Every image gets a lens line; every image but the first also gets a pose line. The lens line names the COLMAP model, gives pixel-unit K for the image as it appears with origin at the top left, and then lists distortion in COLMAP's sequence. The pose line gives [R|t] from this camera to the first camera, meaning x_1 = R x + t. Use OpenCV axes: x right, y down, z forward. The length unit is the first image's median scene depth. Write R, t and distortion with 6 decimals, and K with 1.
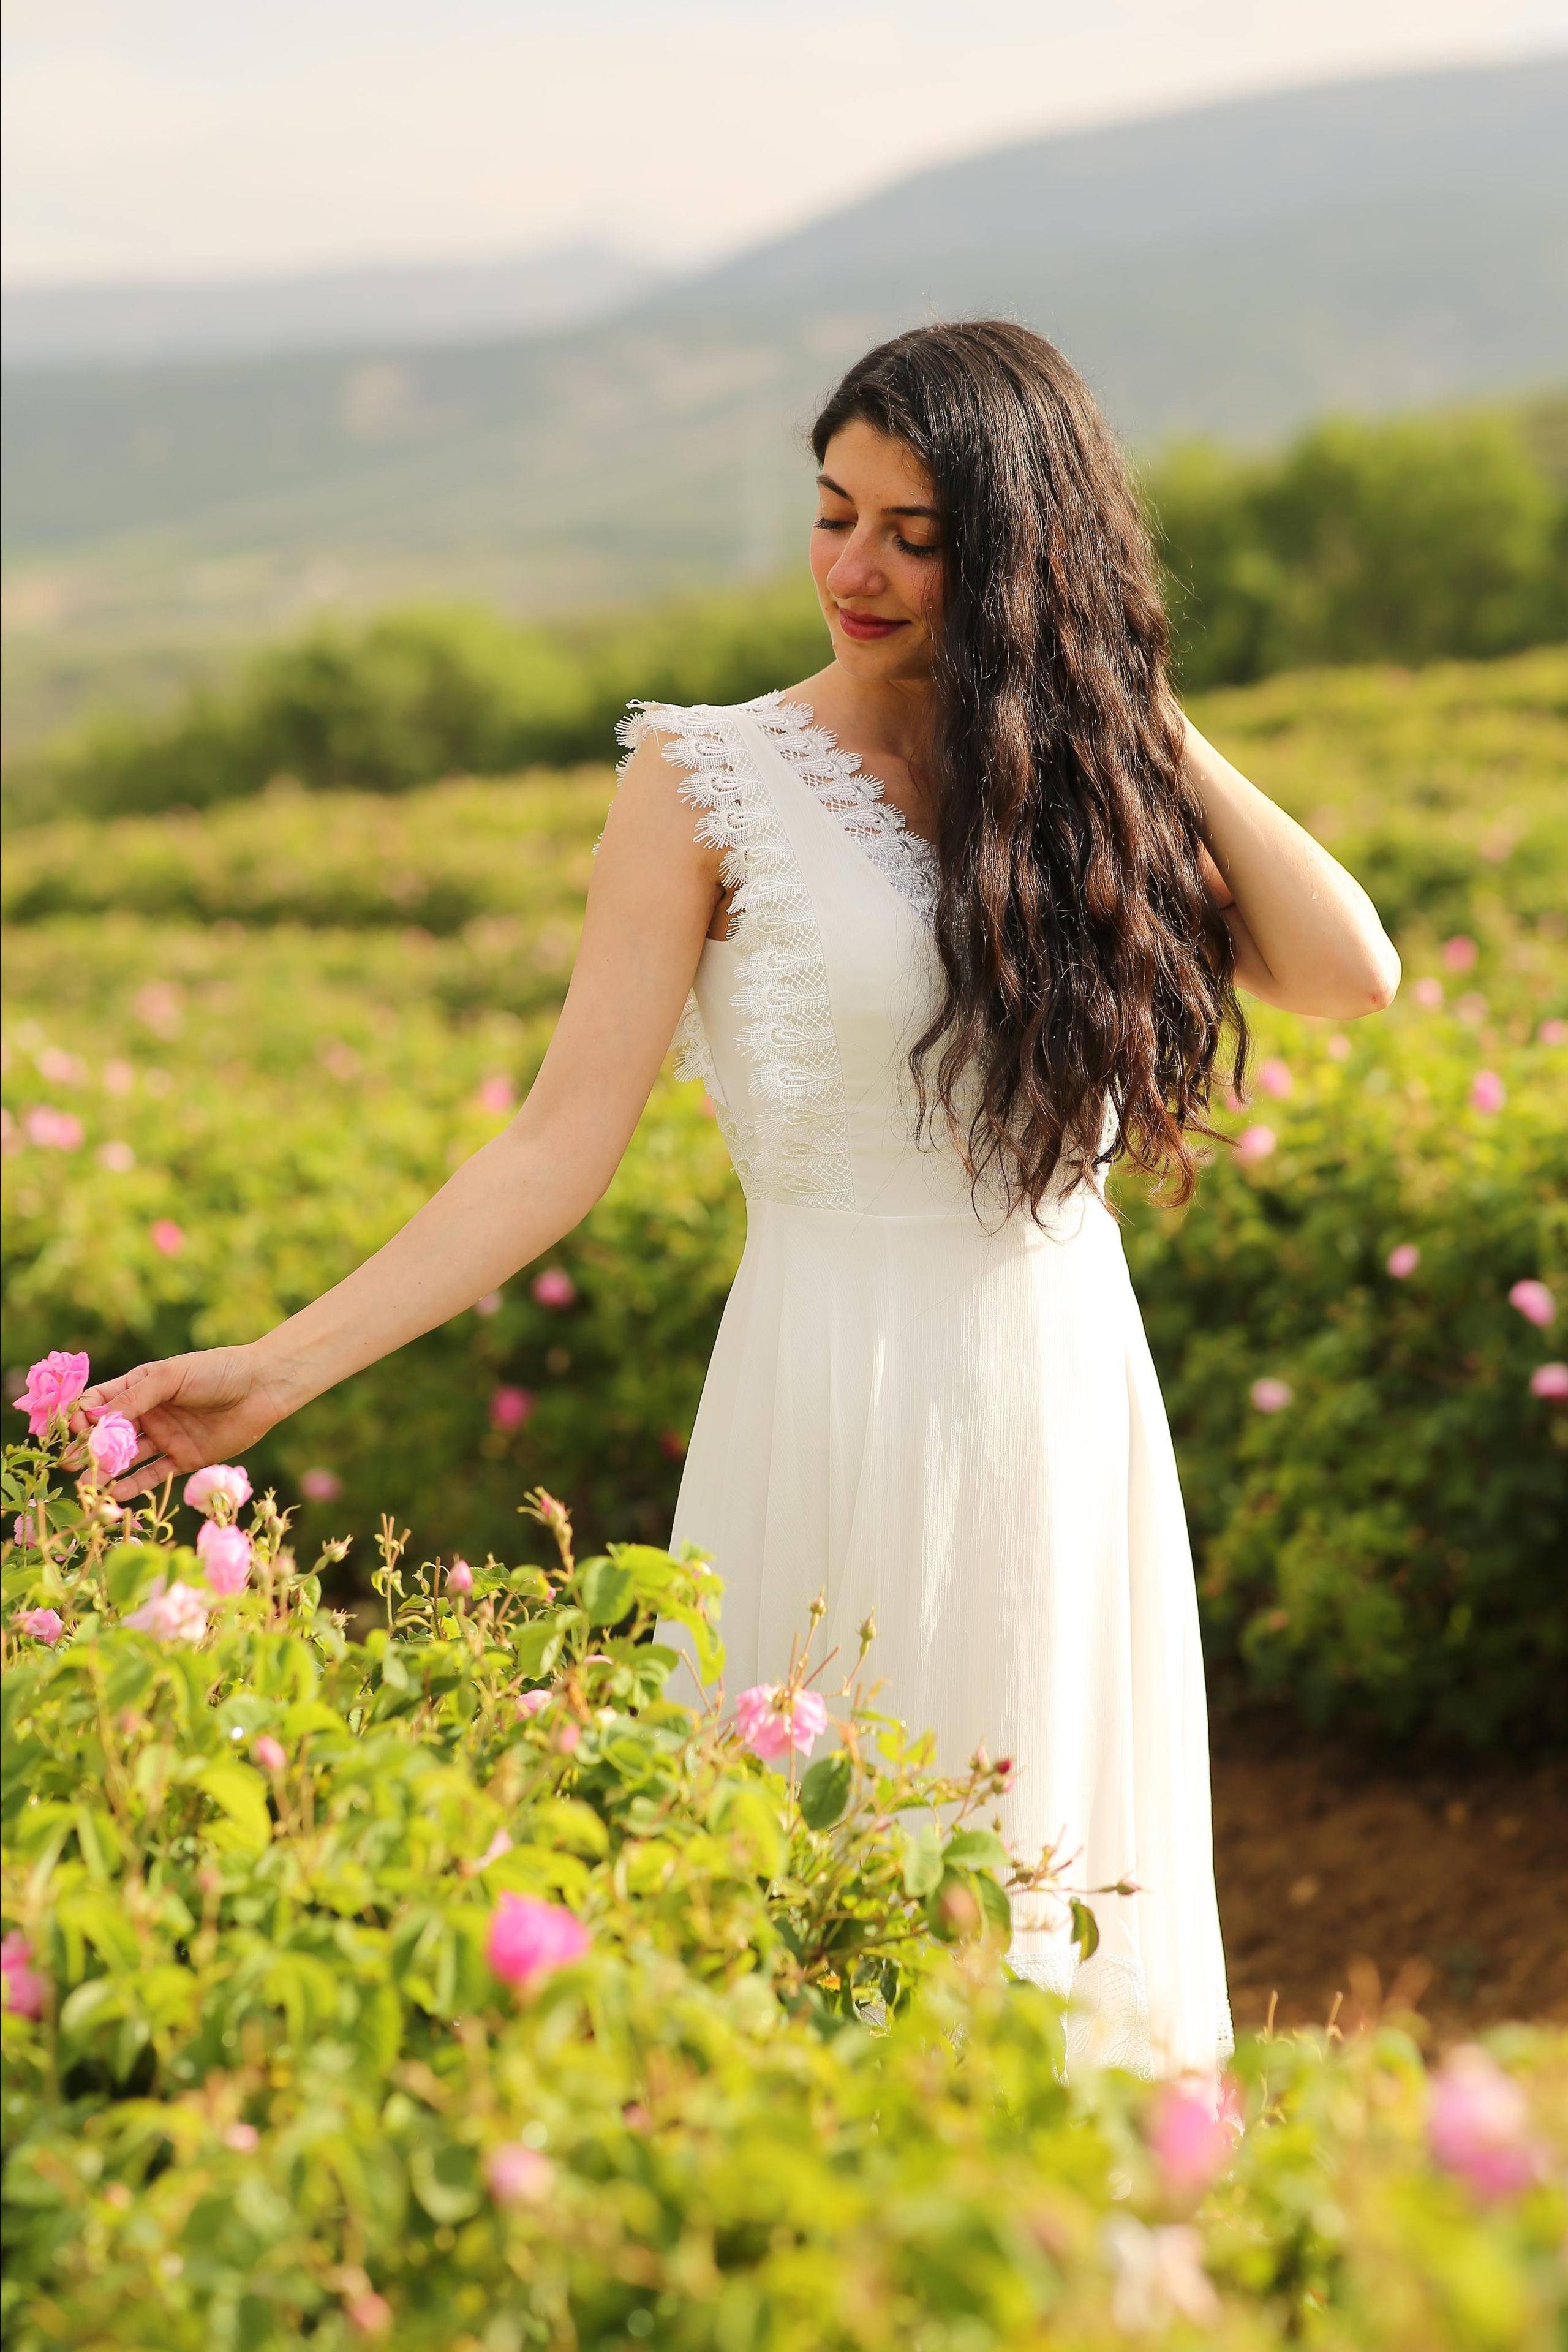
lens RADIAL K [[5605.1, 0, 785.5], [0, 5605.1, 1175.0], [0, 0, 1]] dist [0.175606, 0.000000]
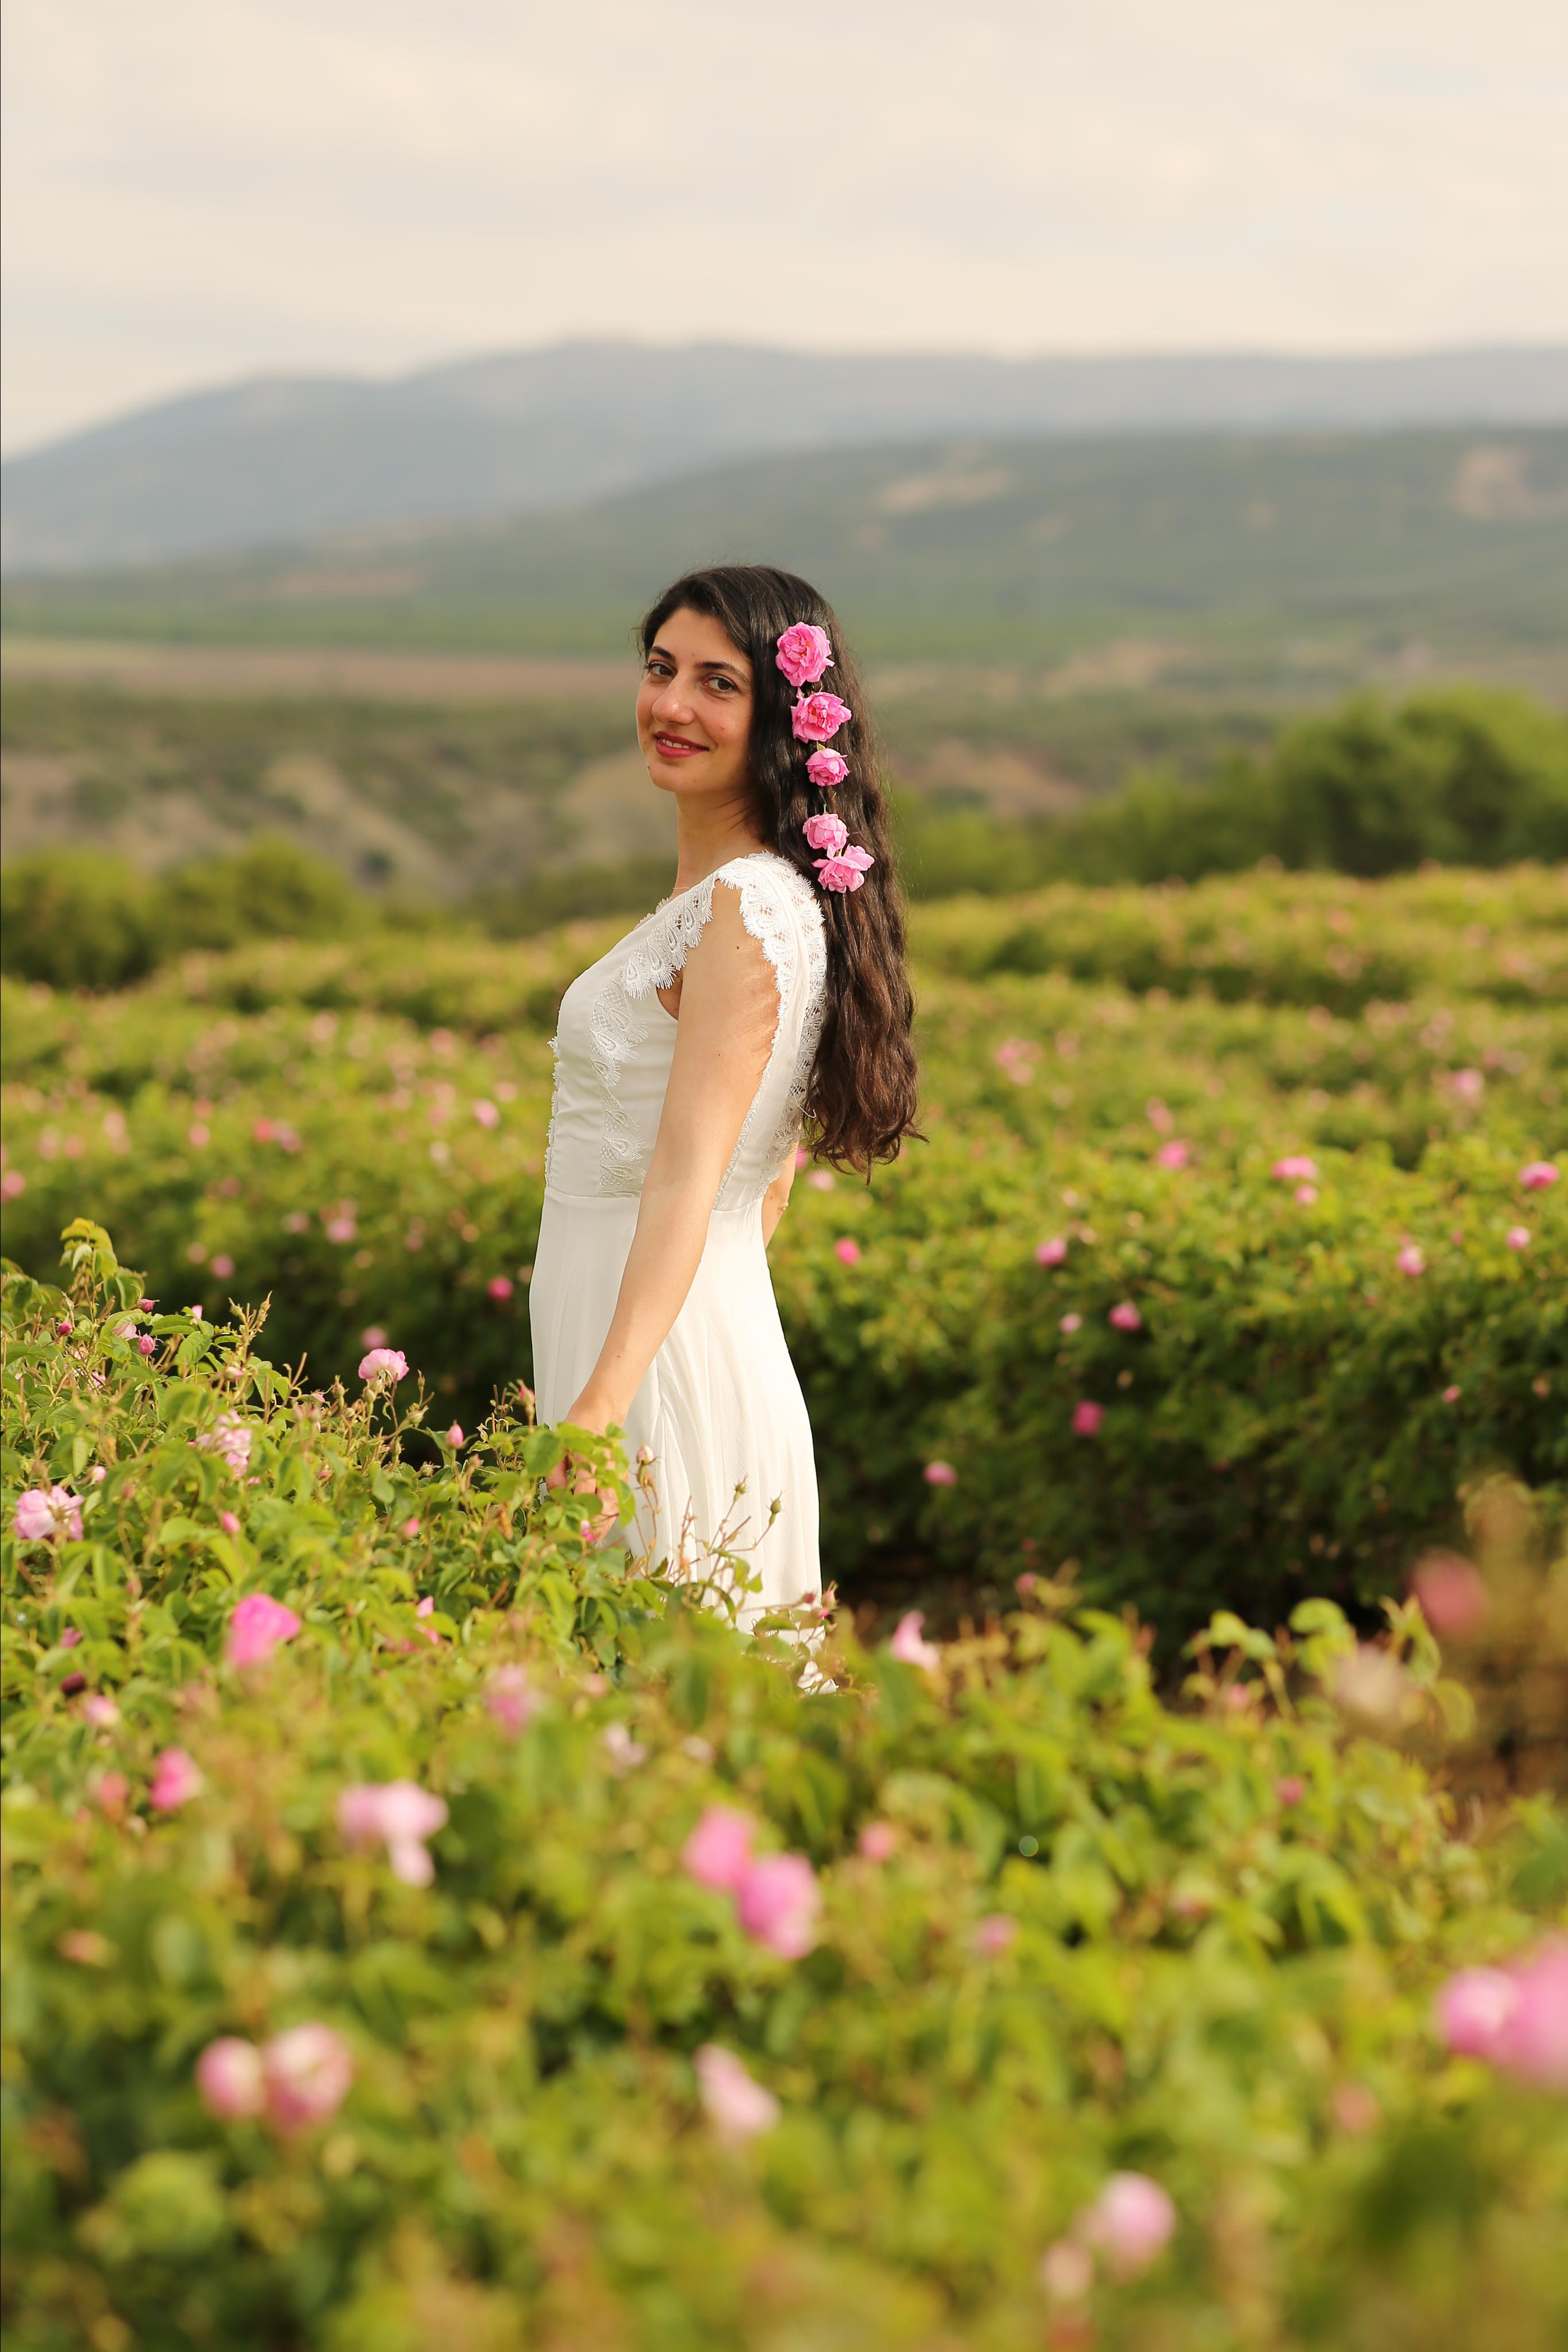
lens RADIAL K [[5605.1, 0, 777.4], [0, 5605.1, 1170.3], [0, 0, 1]] dist [0.175606, 0.000000]
pose [[0.978357, 0.073285, -0.193511, 0.130785], [-0.075793, 0.997108, -0.005581, 0.002530], [0.192542, 0.020127, 0.981082, -0.173802]]
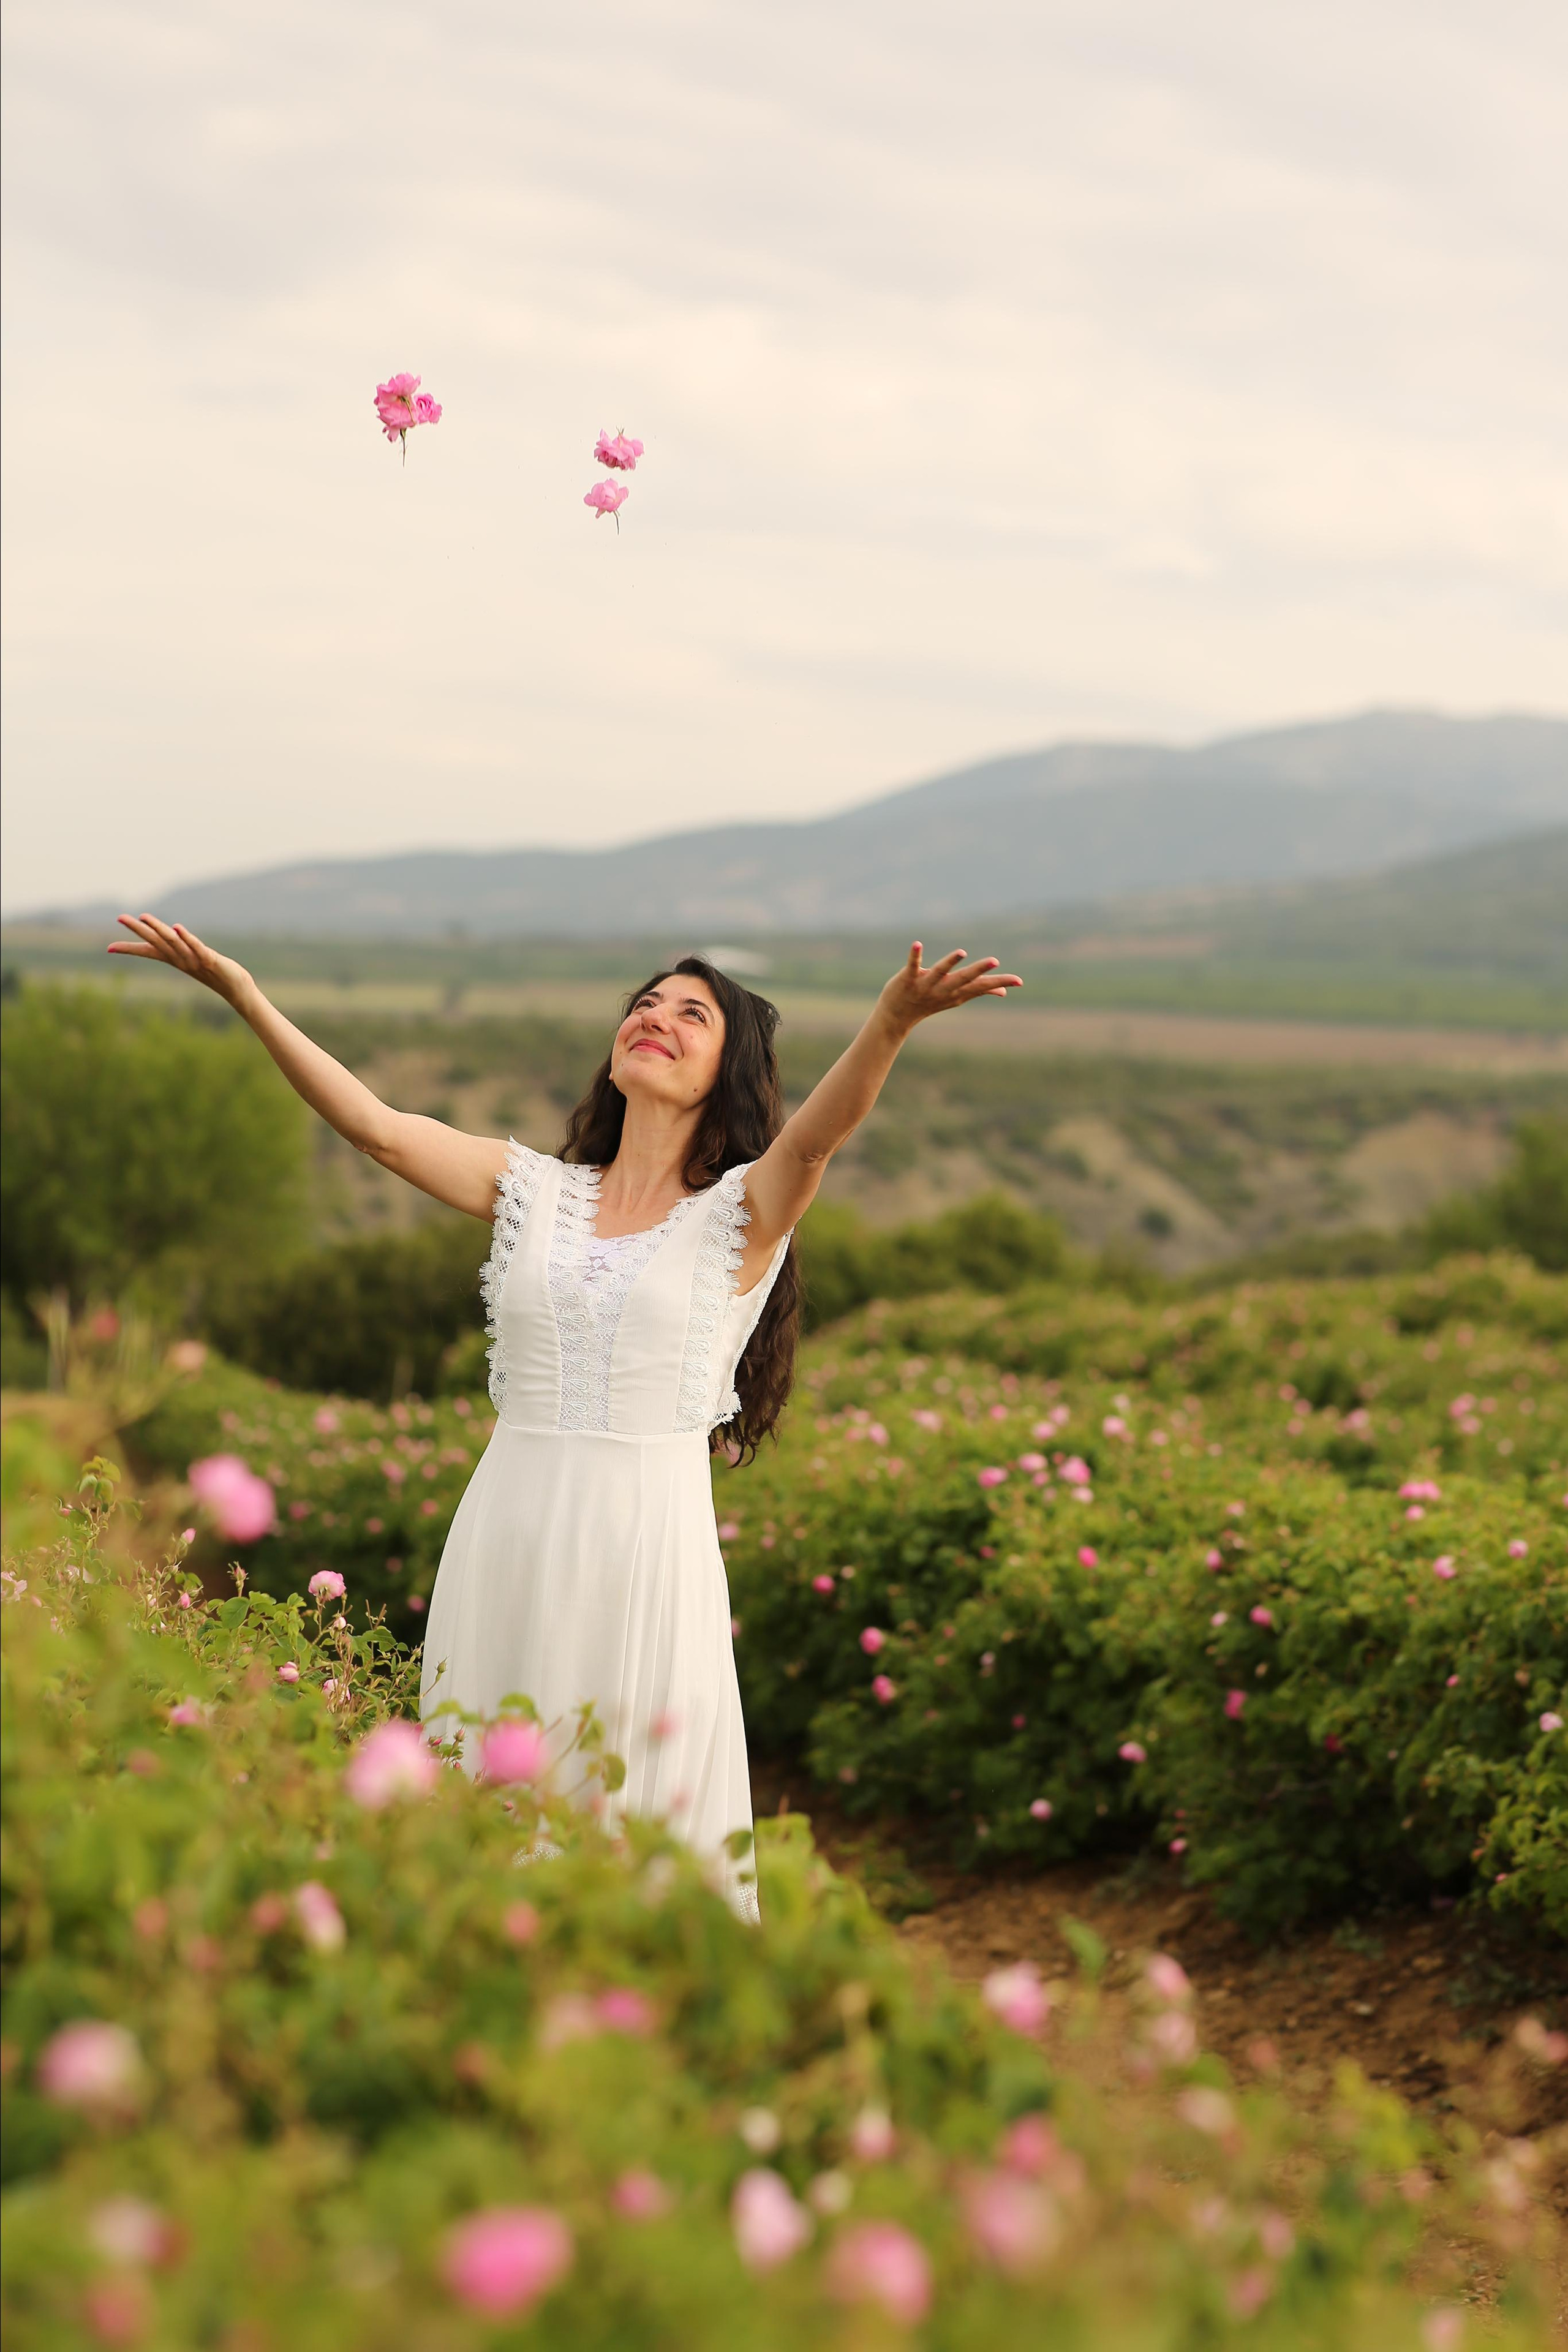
lens RADIAL K [[5605.1, 0, 782.7], [0, 5605.1, 1177.6], [0, 0, 1]] dist [0.175606, 0.000000]
pose [[0.937988, 0.088042, -0.335301, 0.341926], [-0.112666, 0.992128, -0.054669, 0.003852], [0.327848, 0.089056, 0.940524, -0.344692]]
